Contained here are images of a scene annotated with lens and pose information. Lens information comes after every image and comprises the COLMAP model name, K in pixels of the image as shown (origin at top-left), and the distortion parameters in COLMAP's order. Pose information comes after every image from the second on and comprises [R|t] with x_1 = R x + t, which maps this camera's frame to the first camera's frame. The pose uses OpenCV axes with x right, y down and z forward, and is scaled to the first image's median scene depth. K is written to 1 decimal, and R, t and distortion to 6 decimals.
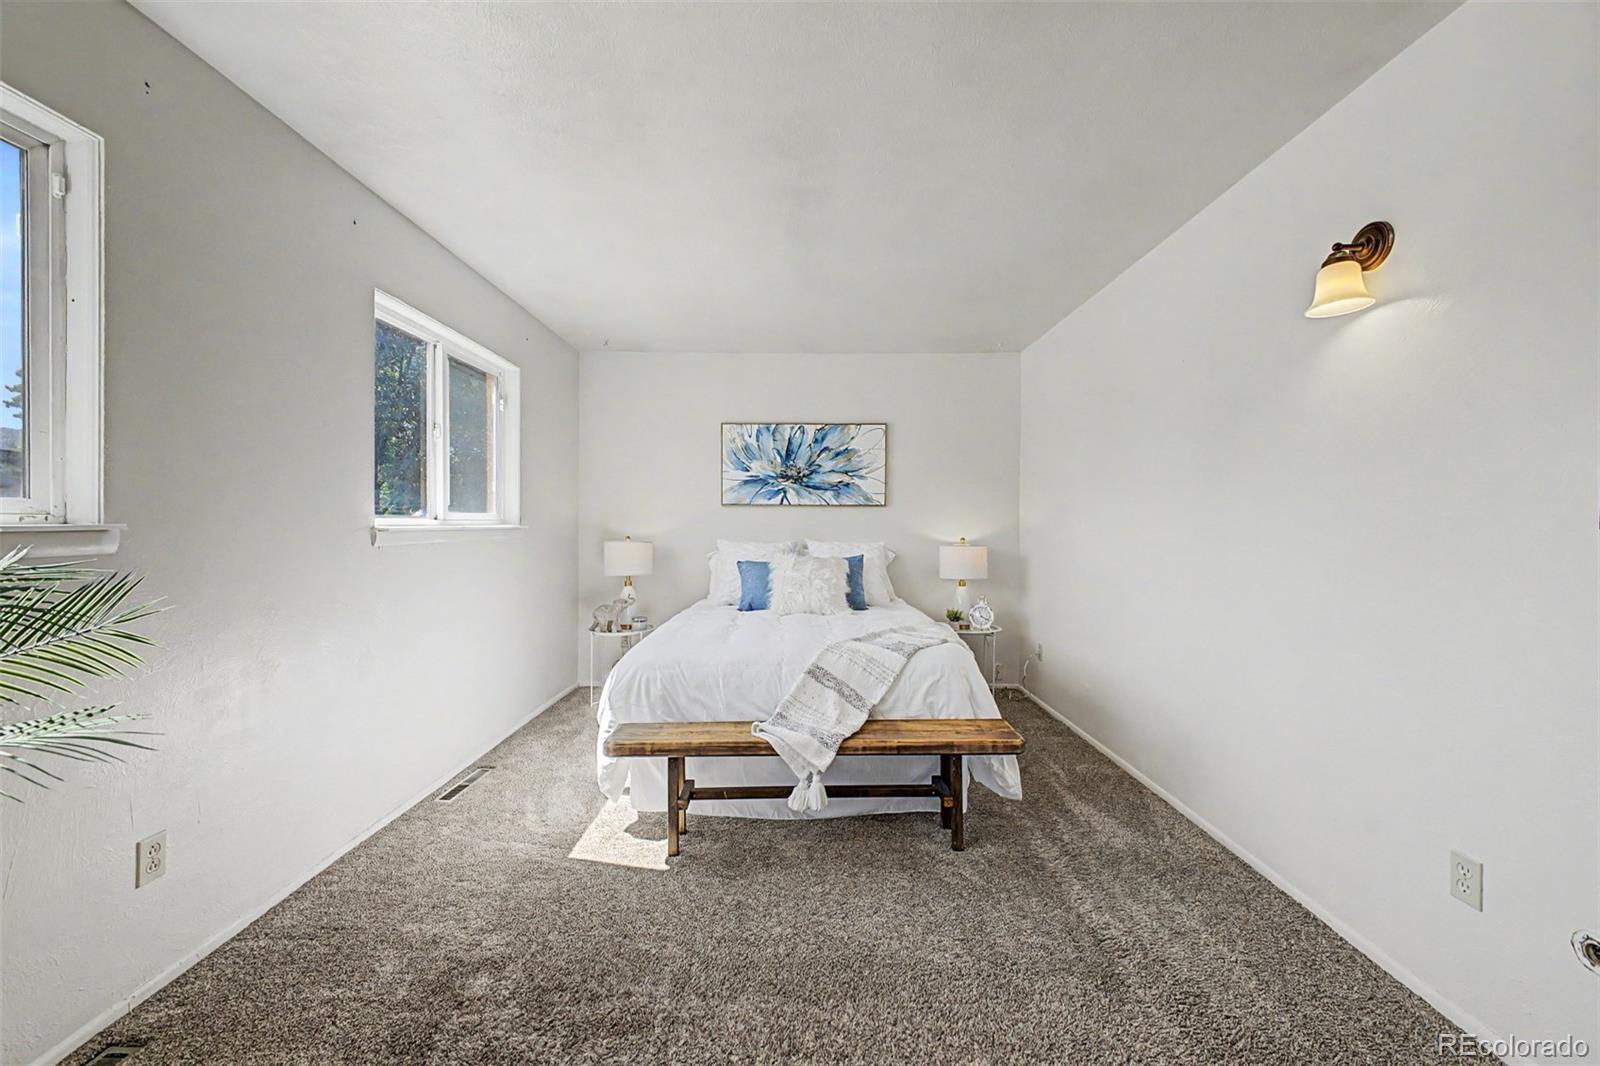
lens RADIAL K [[637.5, 0, 805.5], [0, 637.5, 526.7], [0, 0, 1]] dist [0.027901, -0.010459]
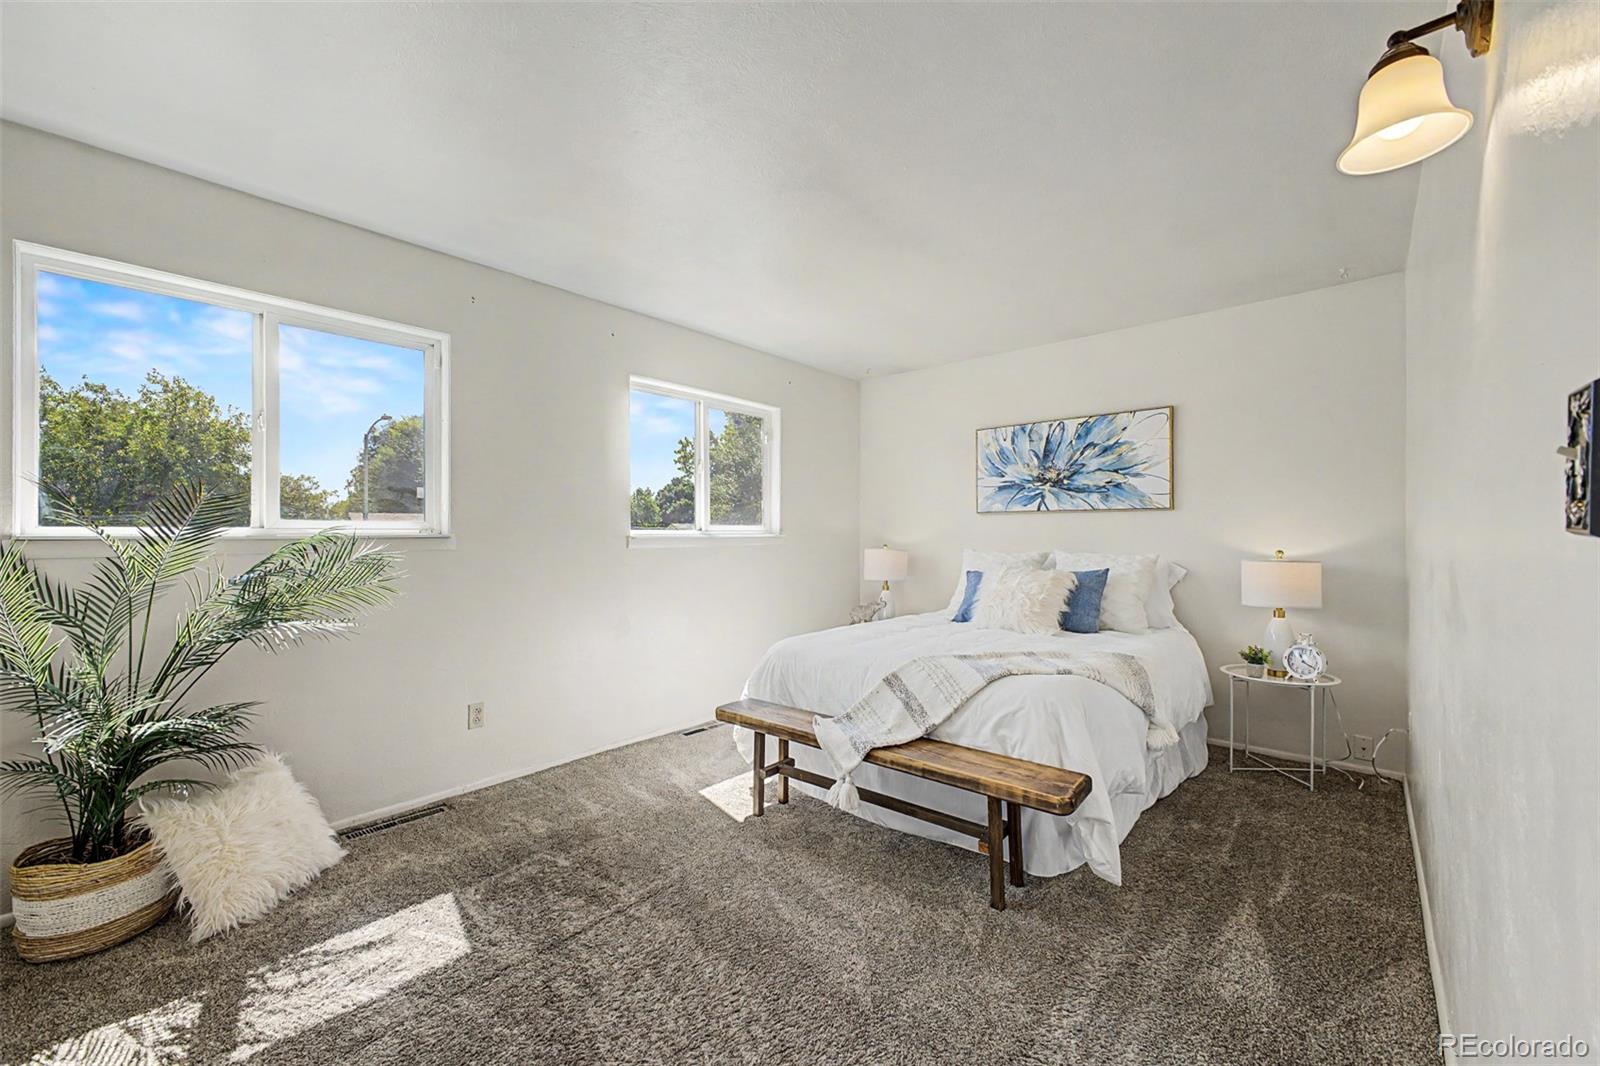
lens RADIAL K [[639.9, 0, 800.0], [0, 639.9, 533.0], [0, 0, 1]] dist [0.026173, -0.007764]
pose [[0.743425, -0.005543, -0.668797, 0.402028], [0.001726, 0.999978, -0.006370, 0.002585], [0.668817, 0.003581, 0.743418, 0.112500]]
